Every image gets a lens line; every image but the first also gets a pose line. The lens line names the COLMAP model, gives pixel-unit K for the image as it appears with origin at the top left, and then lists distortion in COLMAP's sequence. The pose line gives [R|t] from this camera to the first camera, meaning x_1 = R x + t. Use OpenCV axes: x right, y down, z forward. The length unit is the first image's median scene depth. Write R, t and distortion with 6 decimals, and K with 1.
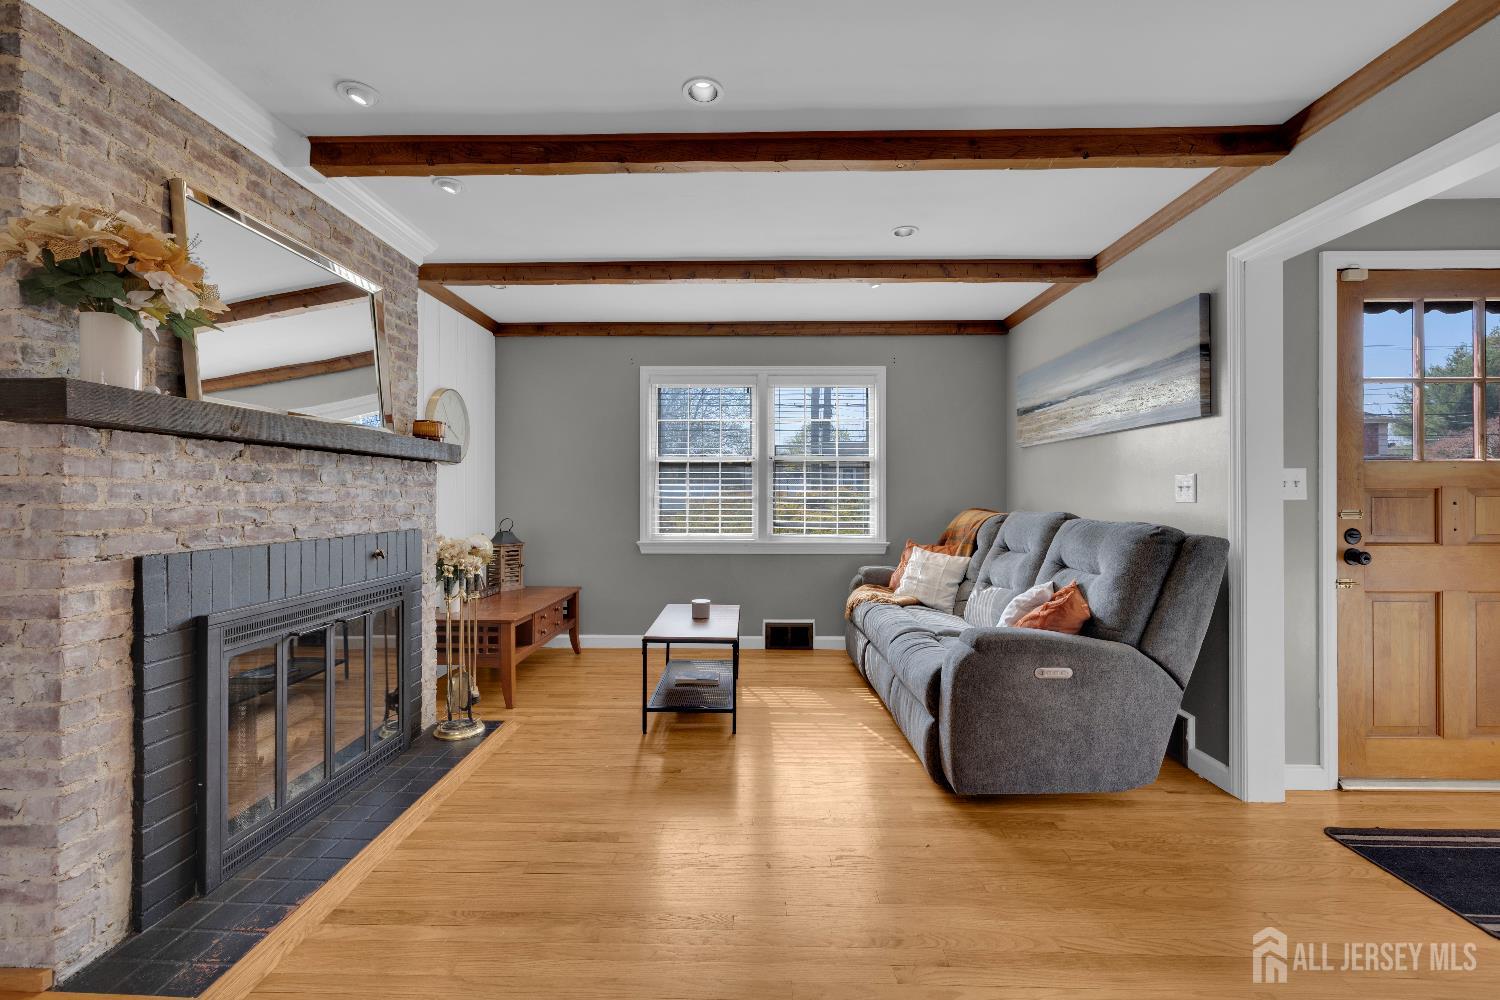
lens RADIAL K [[628.2, 0, 745.6], [0, 628.2, 493.3], [0, 0, 1]] dist [-0.002465, -0.000628]
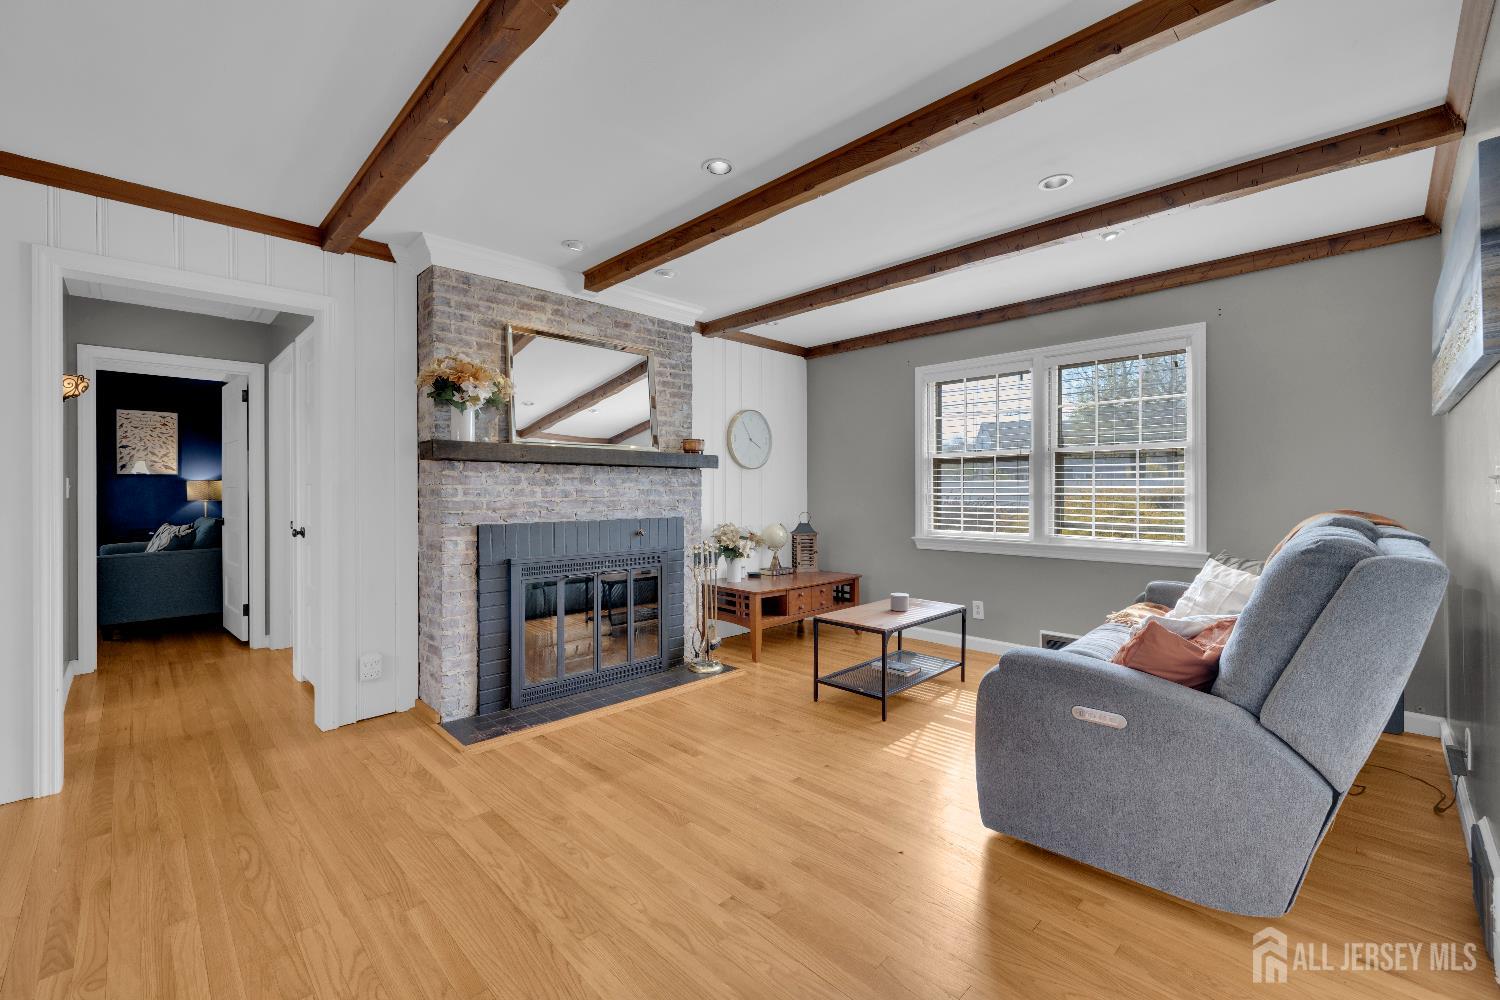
lens RADIAL K [[628.2, 0, 740.7], [0, 628.2, 493.4], [0, 0, 1]] dist [-0.002465, -0.000628]
pose [[0.713222, -0.000897, -0.700938, 0.696996], [0.005282, 0.999978, 0.004096, -0.001152], [0.700918, -0.006624, 0.713211, 0.117498]]
